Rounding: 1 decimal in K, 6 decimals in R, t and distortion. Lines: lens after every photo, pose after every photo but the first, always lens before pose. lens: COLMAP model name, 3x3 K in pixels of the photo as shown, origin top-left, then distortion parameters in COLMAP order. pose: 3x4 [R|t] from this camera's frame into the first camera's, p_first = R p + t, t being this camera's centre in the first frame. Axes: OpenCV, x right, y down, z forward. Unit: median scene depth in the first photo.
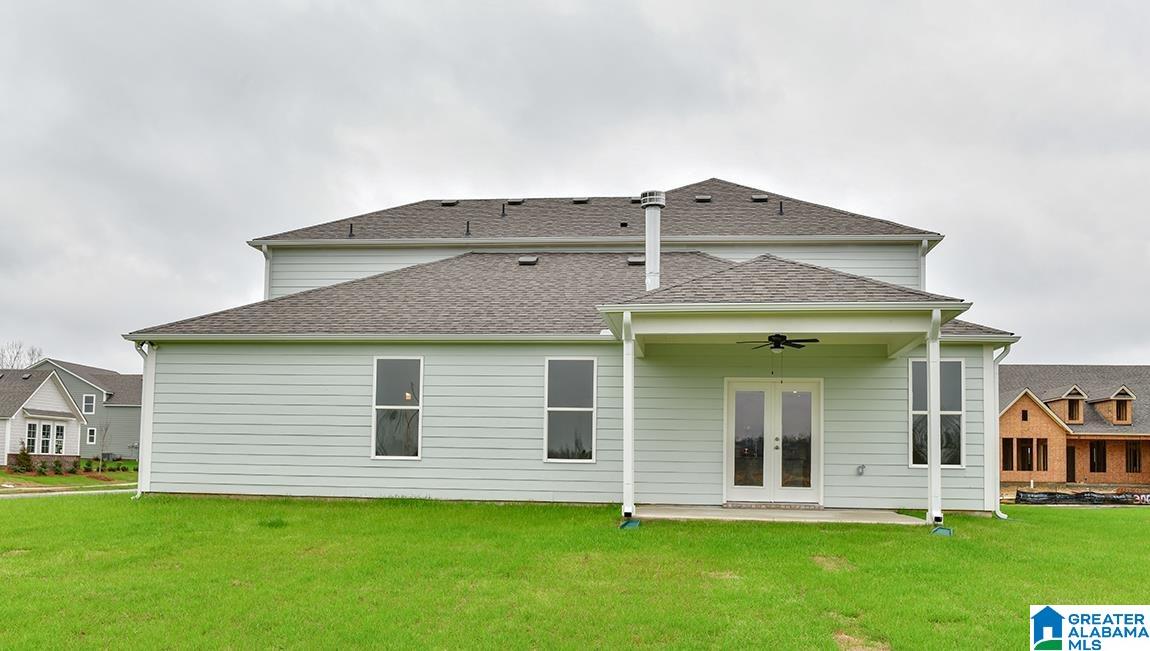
lens RADIAL K [[1090.6, 0, 575.0], [0, 1090.6, 325.5], [0, 0, 1]] dist [-0.013565, -0.006041]
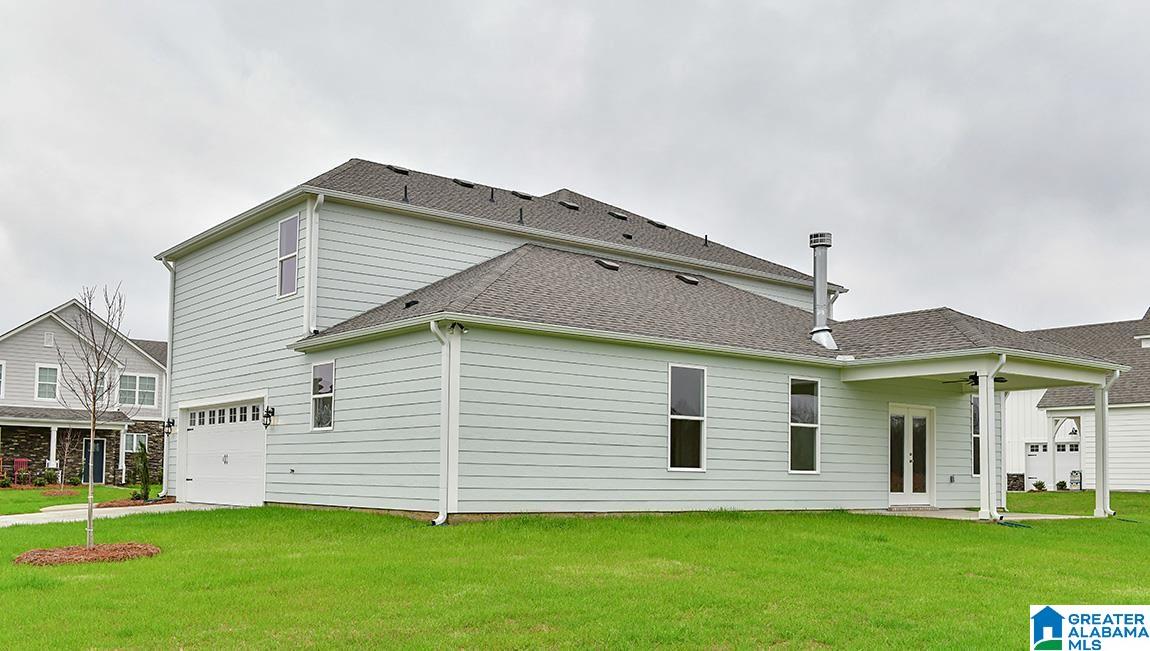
lens RADIAL K [[1209.9, 0, 513.7], [0, 1209.9, 278.8], [0, 0, 1]] dist [0.002220, -0.010768]
pose [[0.657063, 0.112900, 0.745333, -1.090950], [-0.103635, 0.992862, -0.059032, 0.032186], [-0.746678, -0.038455, 0.664073, 0.405644]]
